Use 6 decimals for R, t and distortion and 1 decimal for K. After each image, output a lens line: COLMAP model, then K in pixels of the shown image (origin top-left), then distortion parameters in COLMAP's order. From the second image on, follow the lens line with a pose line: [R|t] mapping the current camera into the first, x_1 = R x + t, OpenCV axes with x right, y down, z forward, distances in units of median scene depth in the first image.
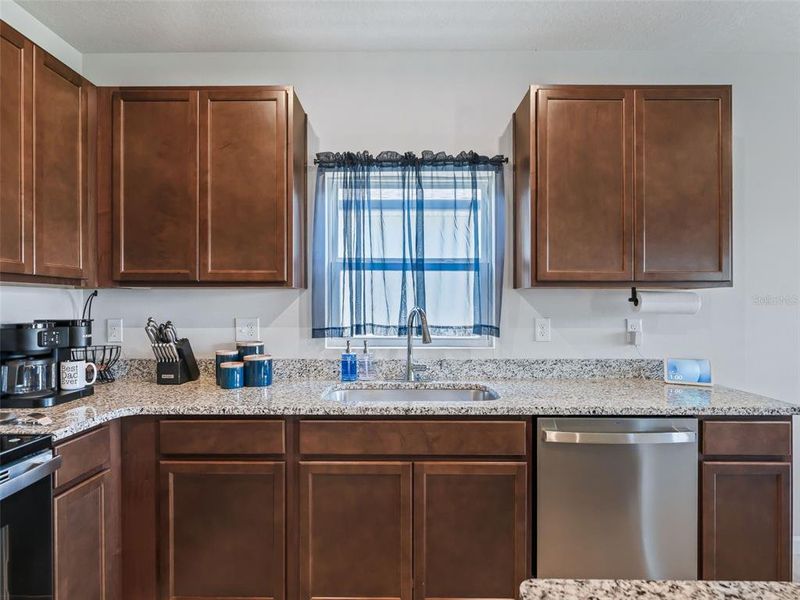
lens RADIAL K [[433.2, 0, 403.5], [0, 433.2, 303.7], [0, 0, 1]] dist [-0.003352, -0.001331]
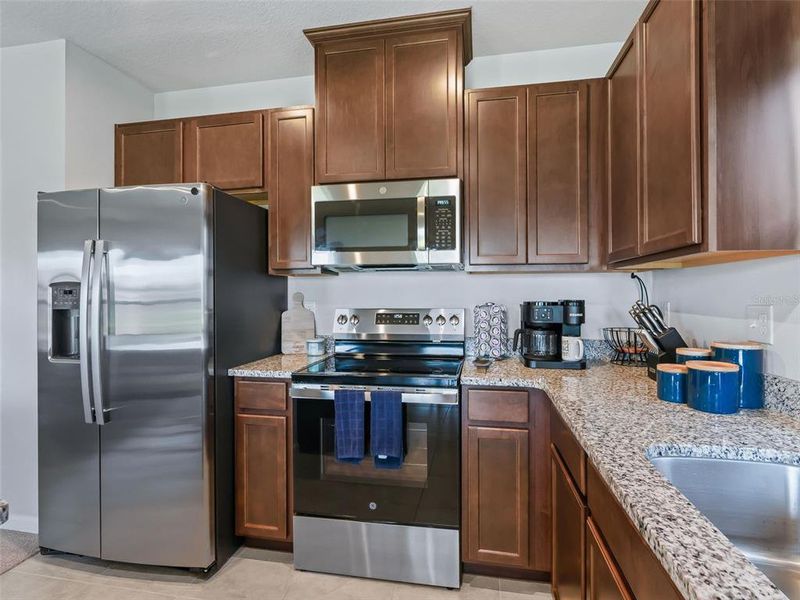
lens RADIAL K [[417.5, 0, 399.6], [0, 417.5, 297.9], [0, 0, 1]] dist [-0.017563, 0.006705]
pose [[-0.174897, 0.012884, -0.984502, 0.346048], [0.004990, 0.999913, 0.012199, 0.013727], [0.984574, -0.002779, -0.174946, 0.647144]]
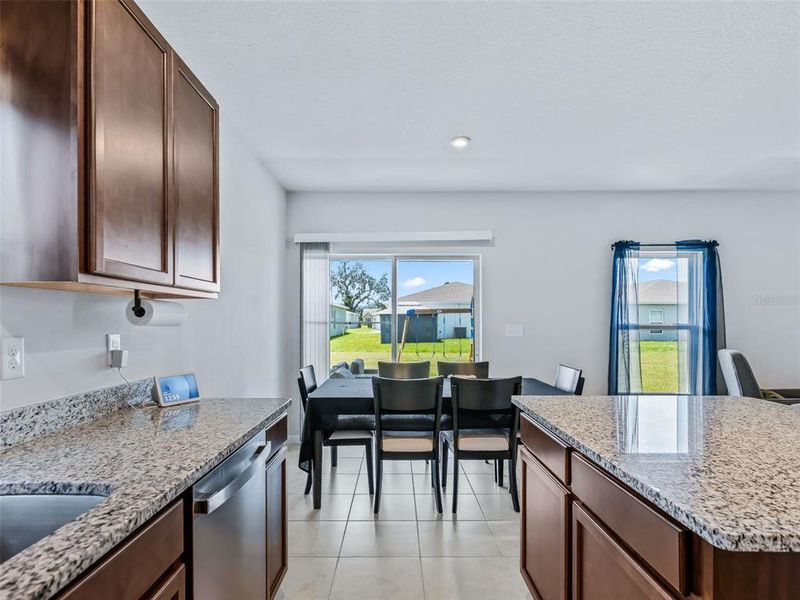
lens RADIAL K [[457.1, 0, 386.0], [0, 457.1, 322.5], [0, 0, 1]] dist [-0.011217, 0.002974]
pose [[0.019719, -0.005060, 0.999793, -0.286937], [0.000153, 0.999987, 0.005058, 0.011417], [-0.999806, 0.000054, 0.019720, 0.540248]]
